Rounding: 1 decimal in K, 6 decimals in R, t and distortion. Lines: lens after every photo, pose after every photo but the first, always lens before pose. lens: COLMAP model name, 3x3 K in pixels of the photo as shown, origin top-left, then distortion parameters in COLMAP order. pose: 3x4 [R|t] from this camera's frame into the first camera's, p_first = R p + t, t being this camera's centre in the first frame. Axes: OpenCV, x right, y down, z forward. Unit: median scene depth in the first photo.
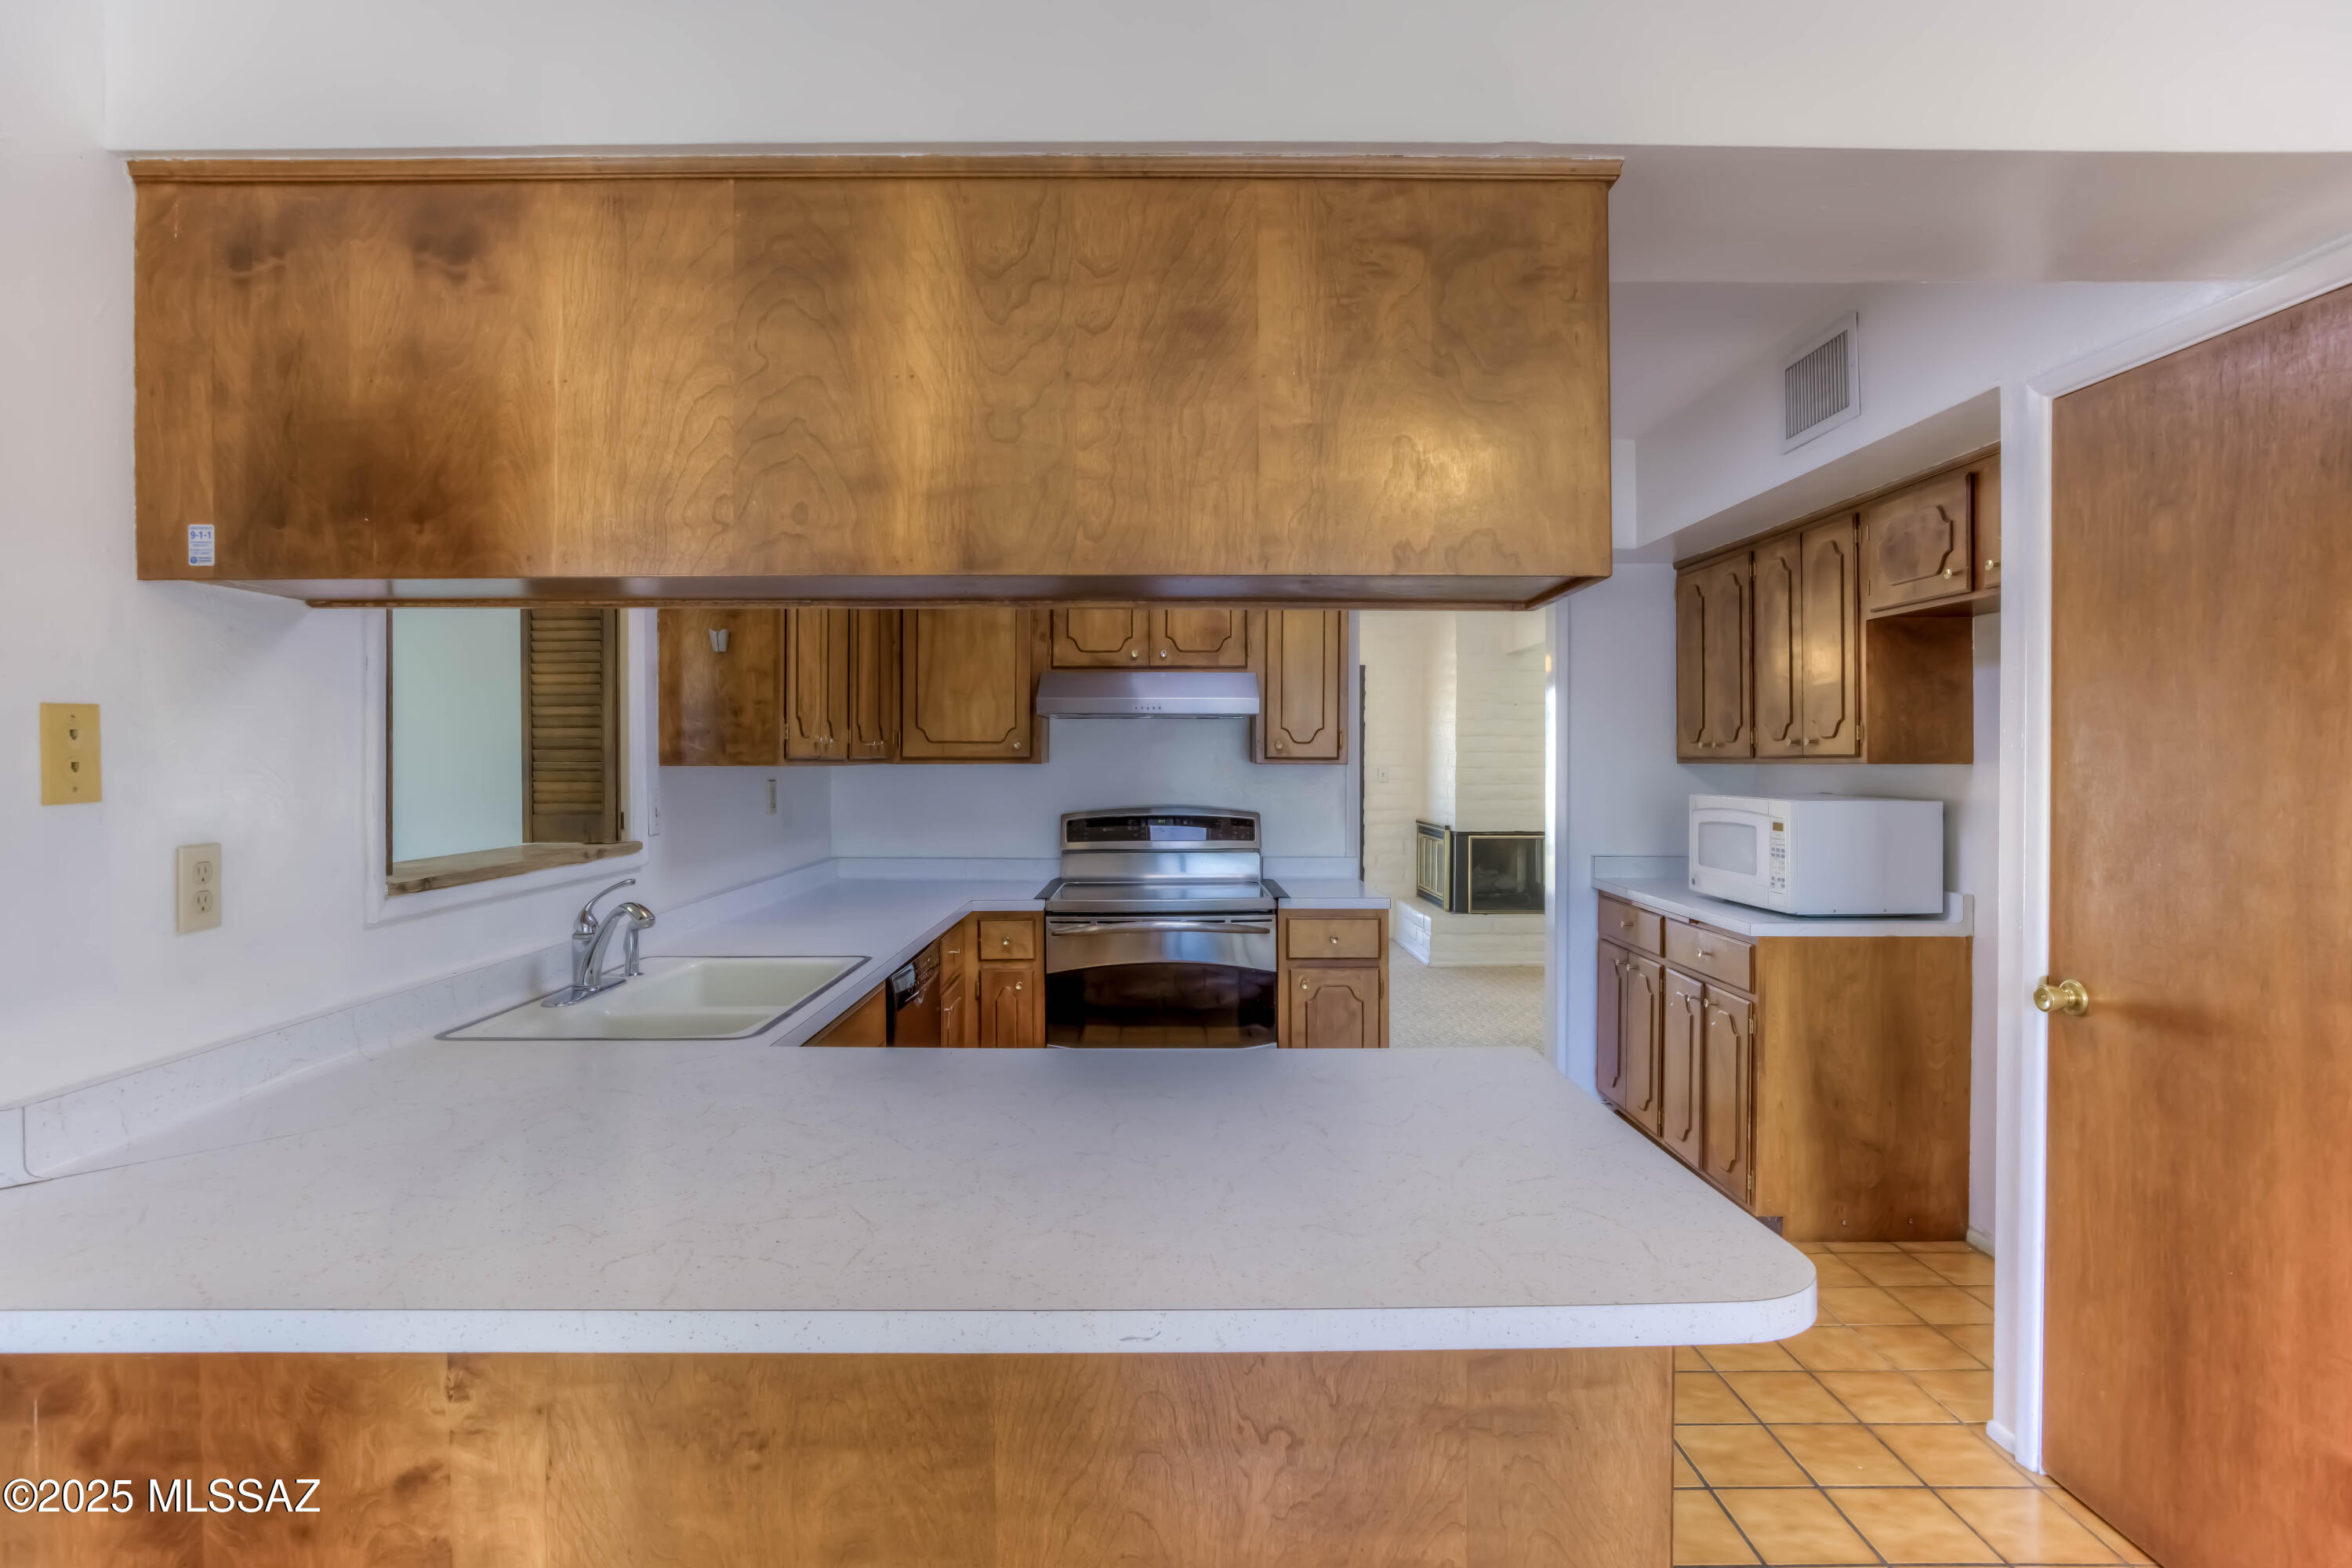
lens RADIAL K [[1262.4, 0, 1179.4], [0, 1262.4, 737.8], [0, 0, 1]] dist [-0.026337, 0.000918]
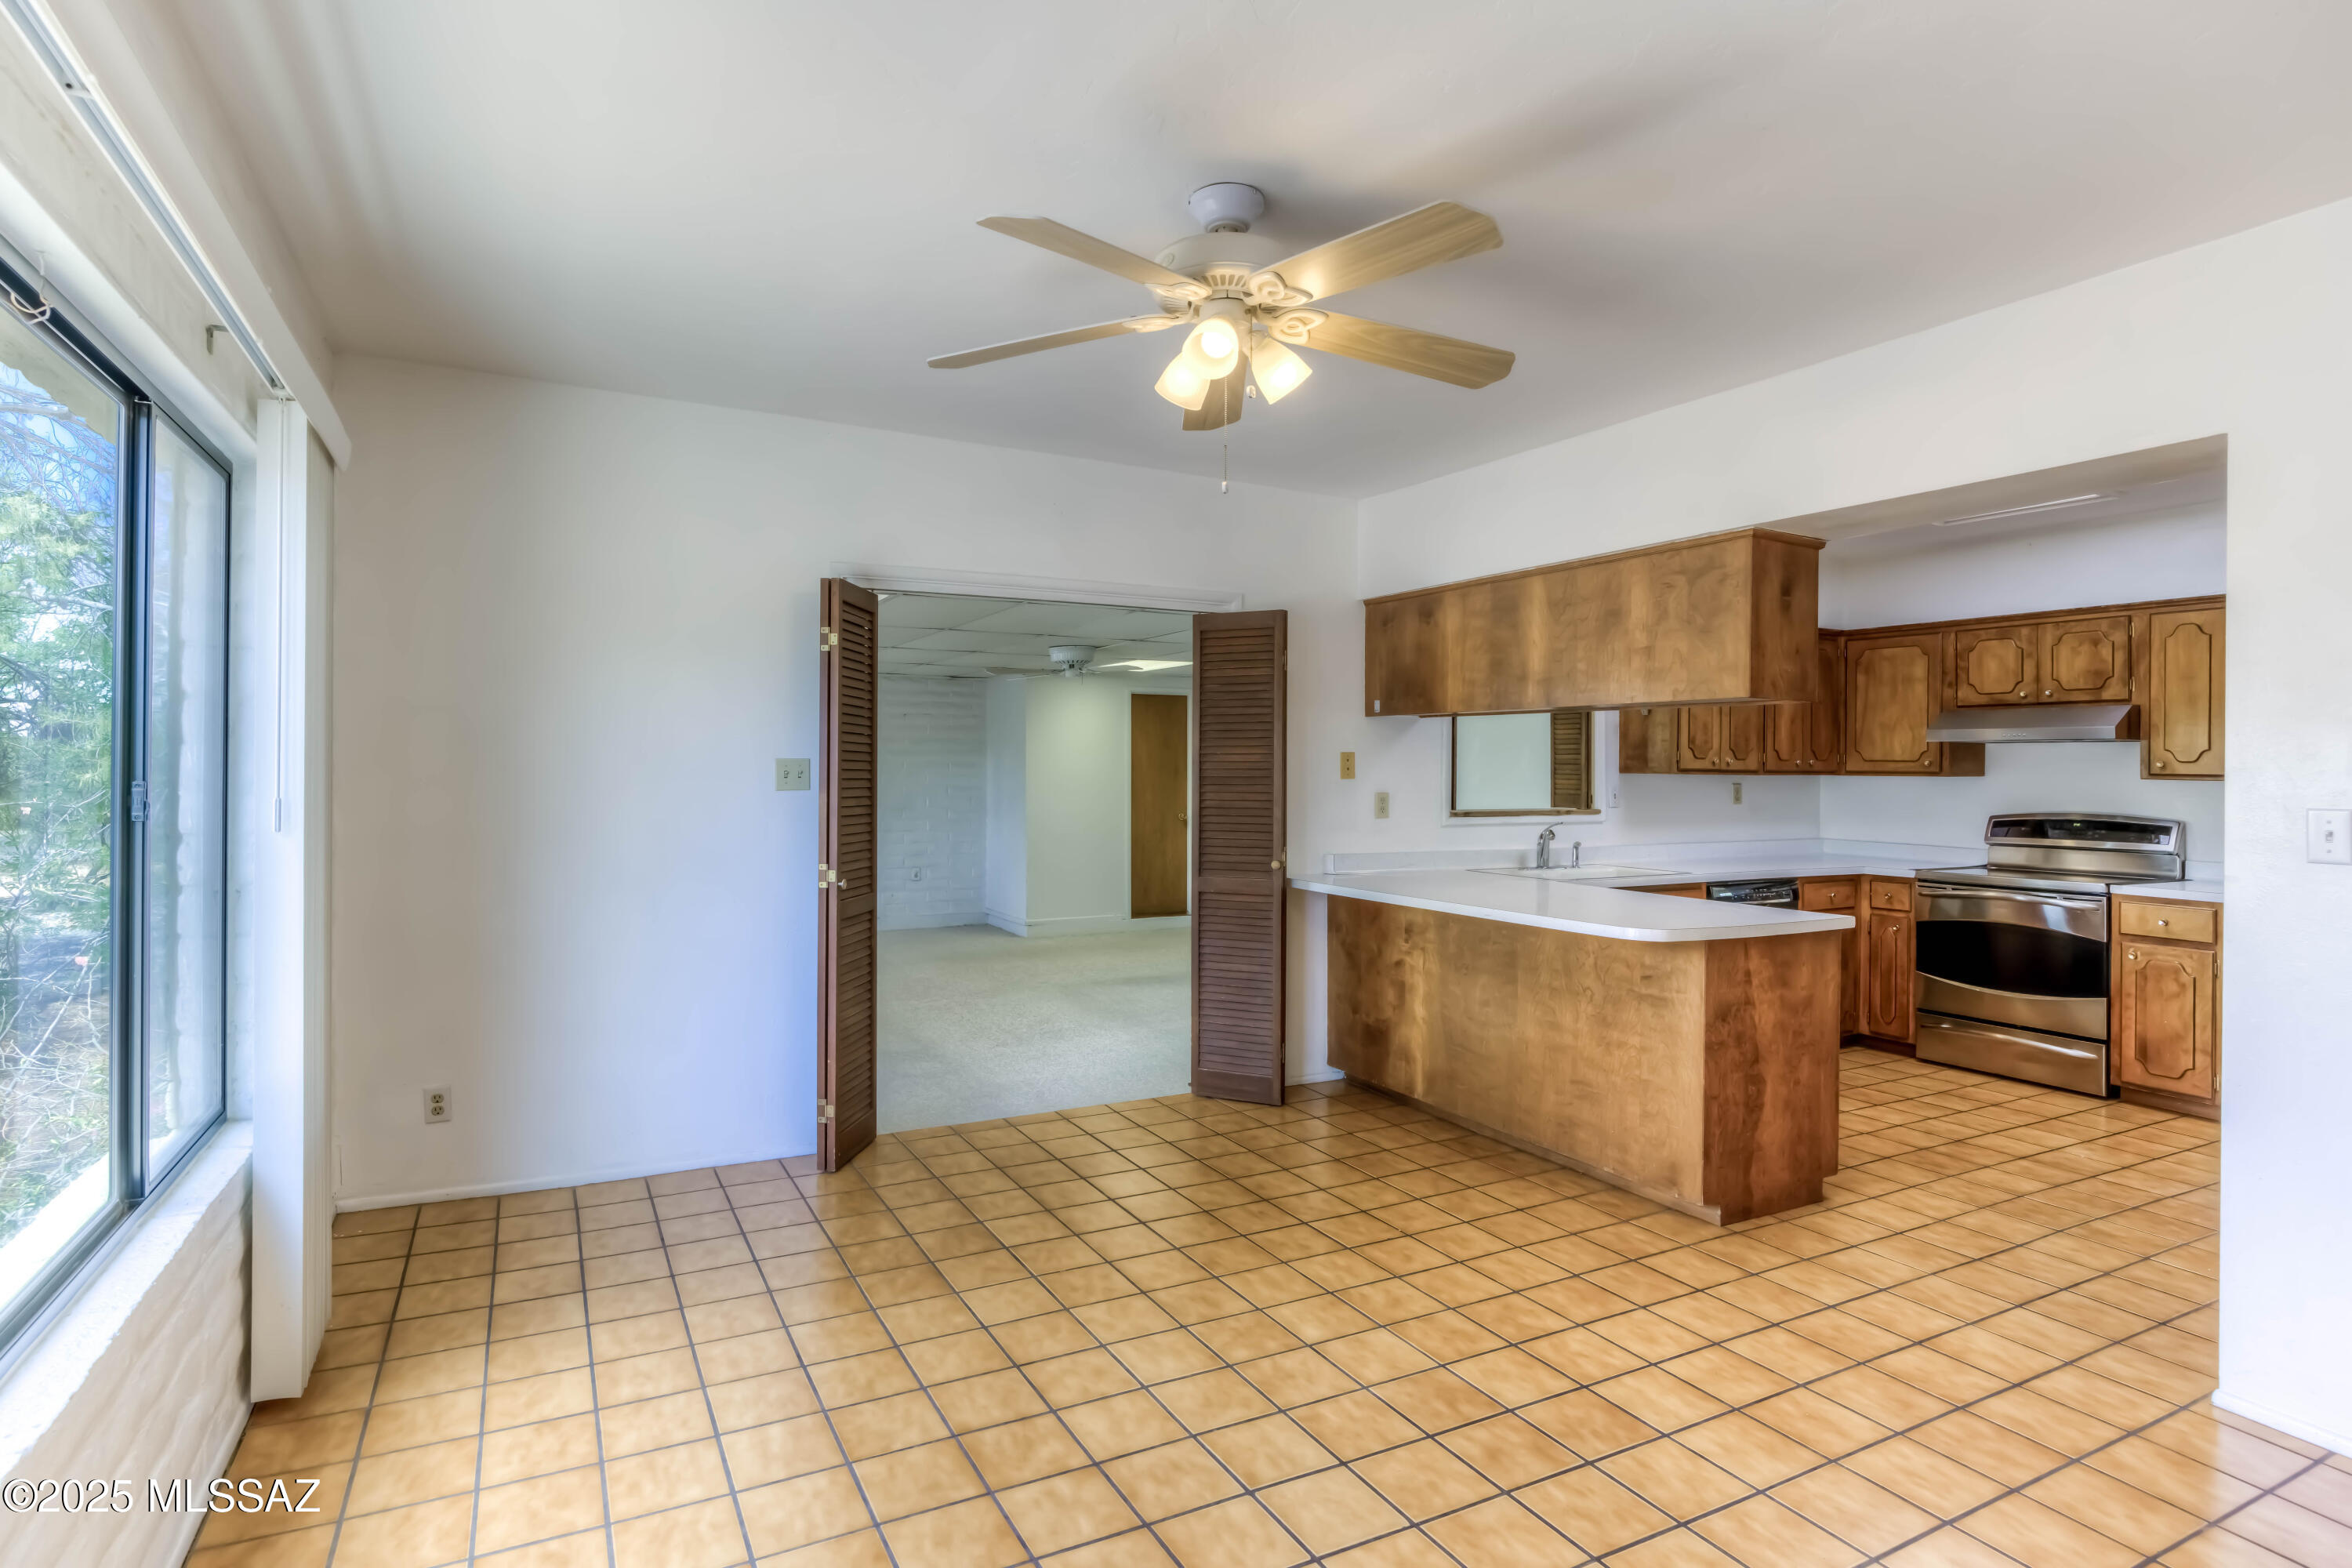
lens RADIAL K [[1160.7, 0, 1167.5], [0, 1160.7, 773.4], [0, 0, 1]] dist [0.000919, 0.000513]
pose [[0.484961, 0.012520, -0.874446, 1.335090], [0.005255, 0.999838, 0.017230, -0.020806], [0.874520, -0.012951, 0.484817, -0.824093]]
